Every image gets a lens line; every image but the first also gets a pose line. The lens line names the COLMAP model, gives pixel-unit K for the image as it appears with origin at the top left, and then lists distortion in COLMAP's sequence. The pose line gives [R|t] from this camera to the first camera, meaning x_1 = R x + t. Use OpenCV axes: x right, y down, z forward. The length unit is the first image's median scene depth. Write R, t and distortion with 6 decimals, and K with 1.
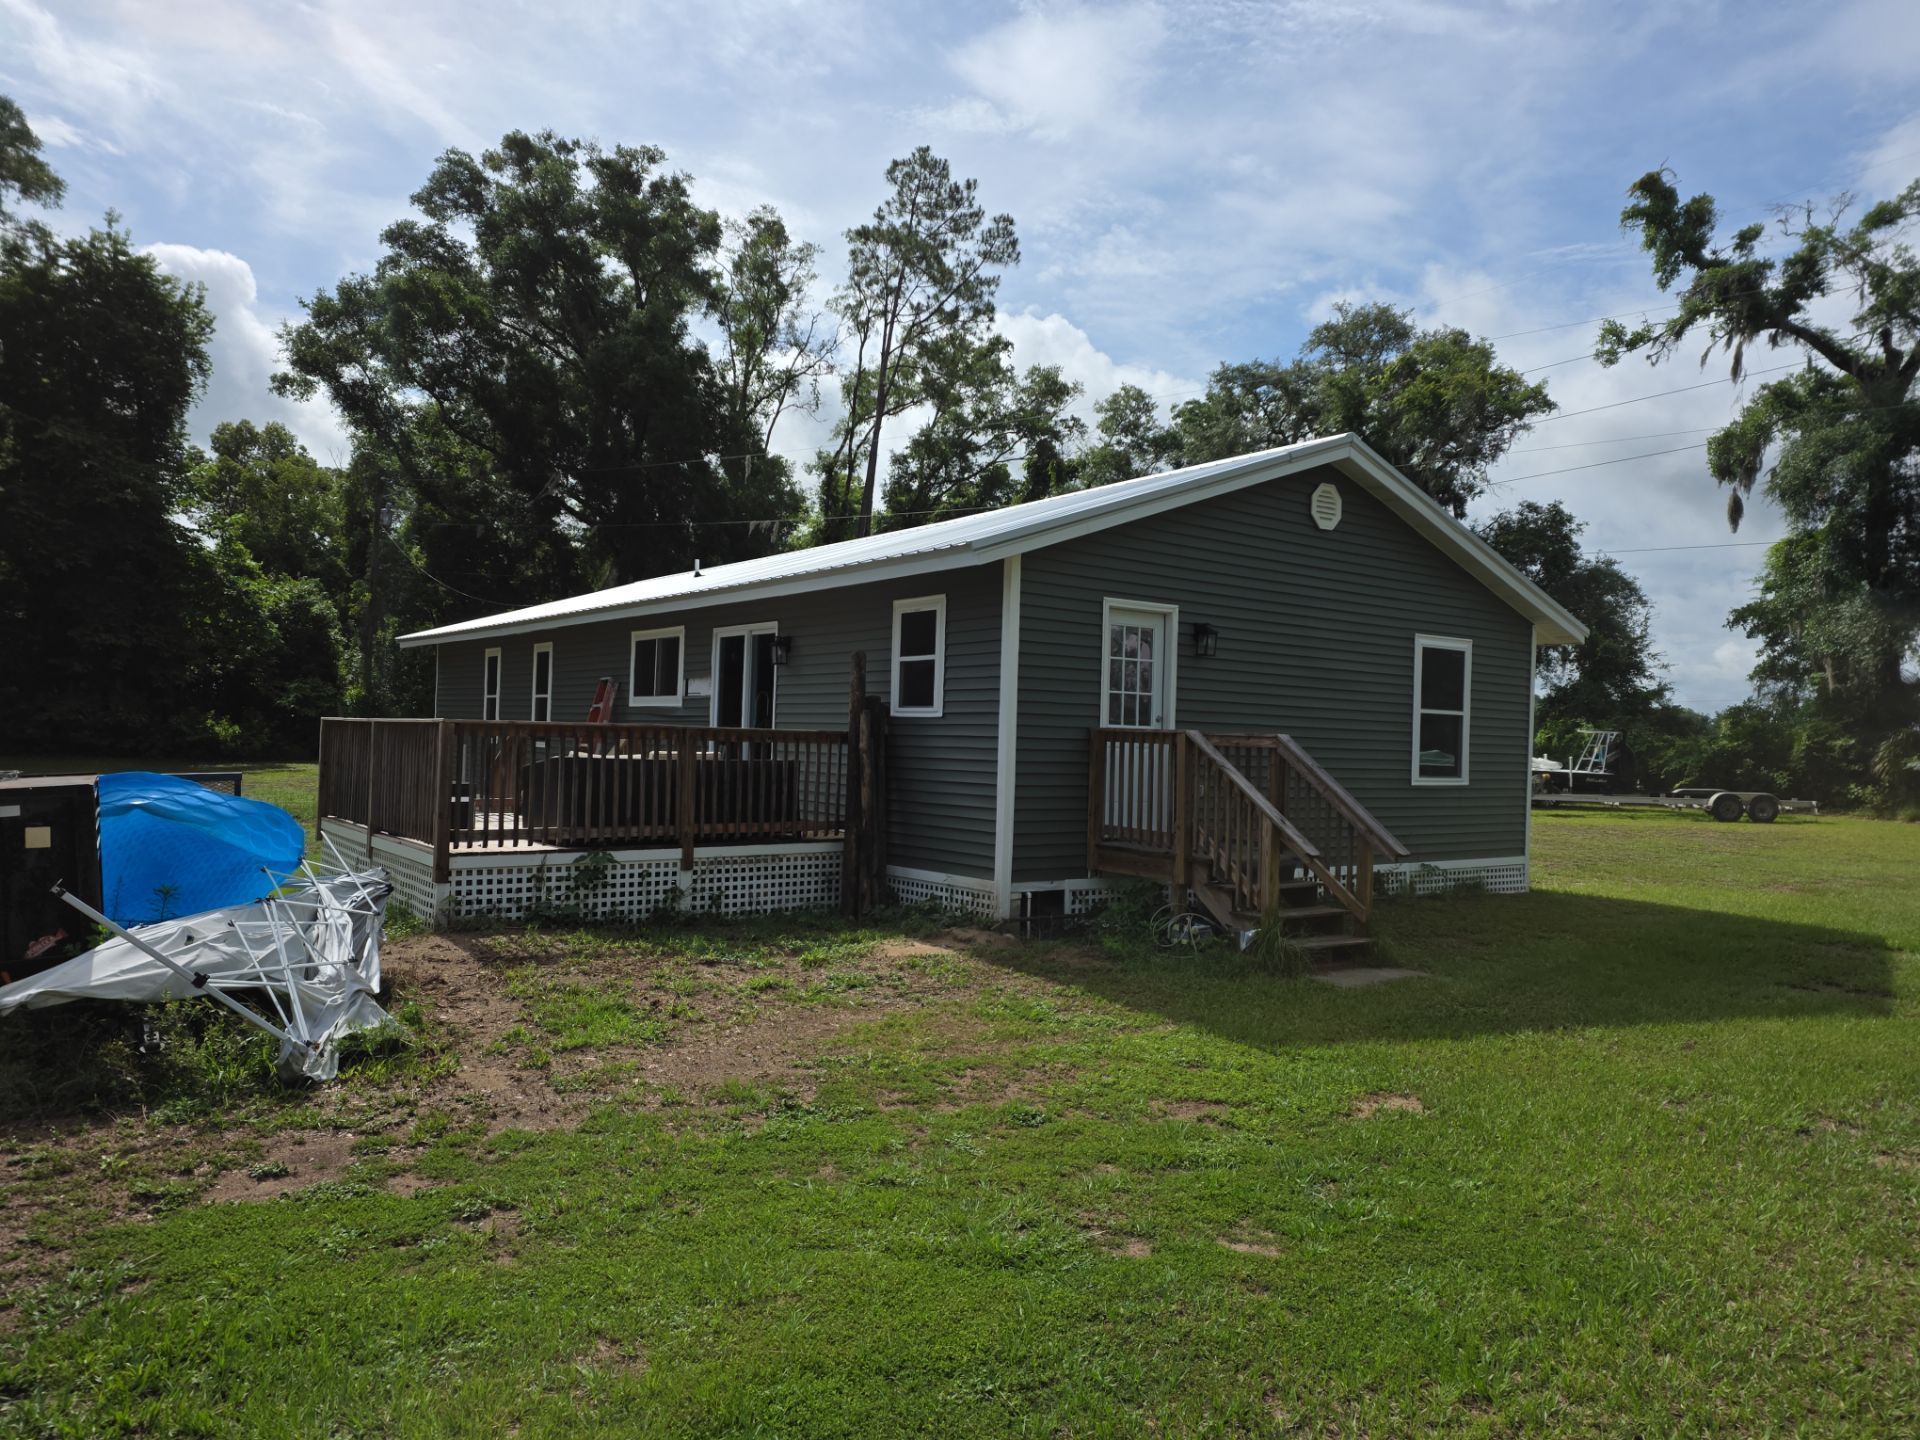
lens RADIAL K [[1328.6, 0, 944.0], [0, 1328.6, 753.8], [0, 0, 1]] dist [0.090713, -0.065860]
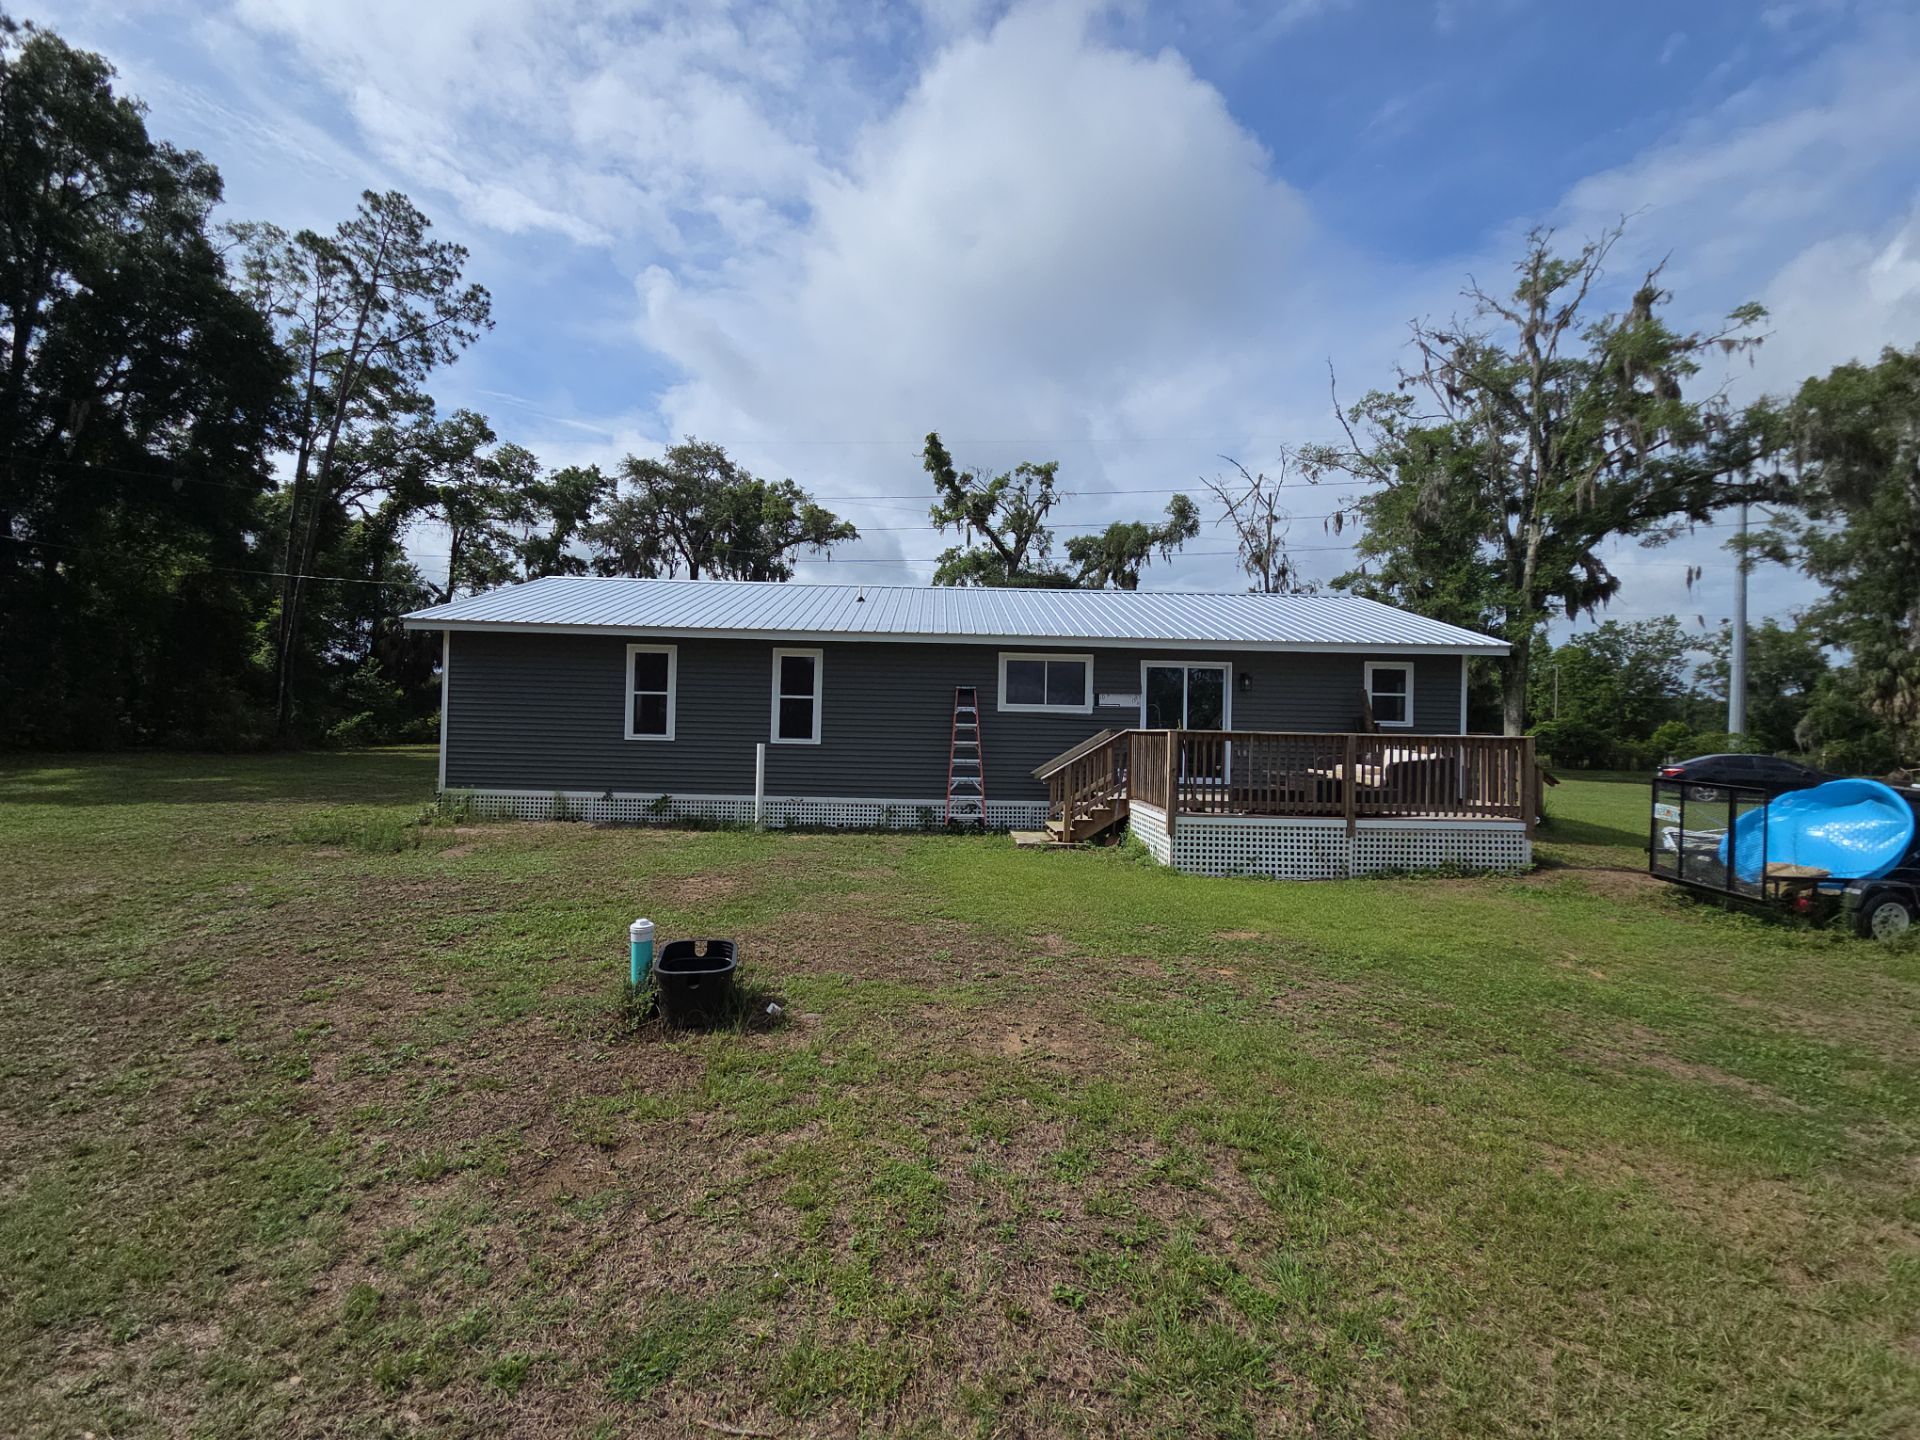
lens RADIAL K [[814.1, 0, 961.7], [0, 814.1, 745.7], [0, 0, 1]] dist [0.011729, -0.000782]
pose [[0.550711, -0.036408, 0.833902, -0.463394], [0.007060, 0.999216, 0.038963, -0.016745], [-0.834666, -0.015570, 0.550536, 0.304988]]
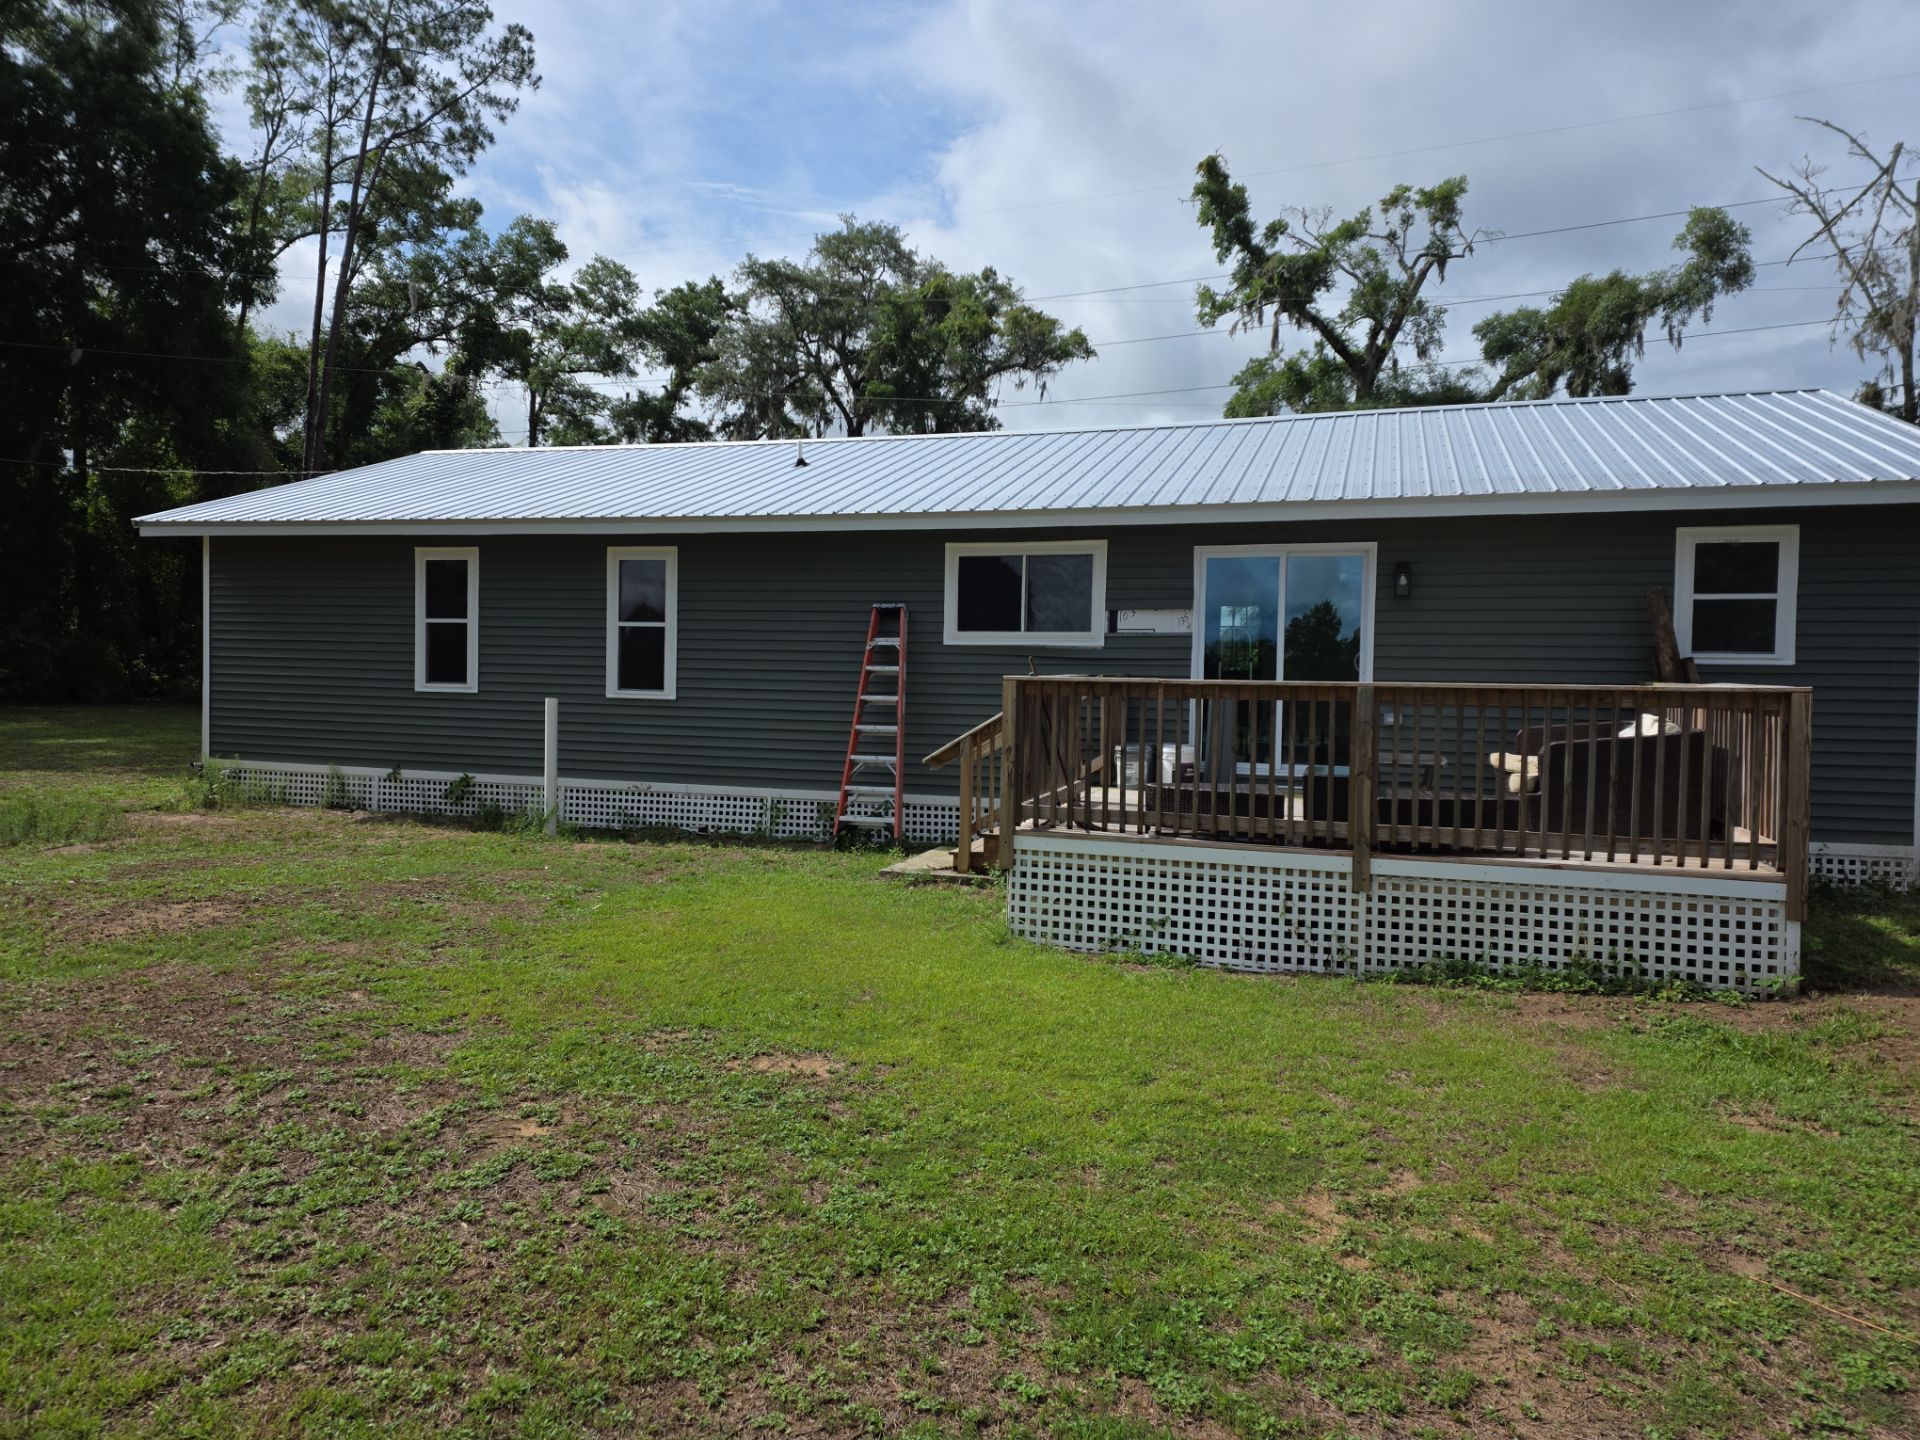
lens RADIAL K [[1328.6, 0, 950.7], [0, 1328.6, 738.9], [0, 0, 1]] dist [0.090713, -0.065860]
pose [[0.806507, -0.048388, 0.589240, -0.342011], [0.014471, 0.997962, 0.062145, -0.014602], [-0.591047, -0.041593, 0.805564, 0.202658]]
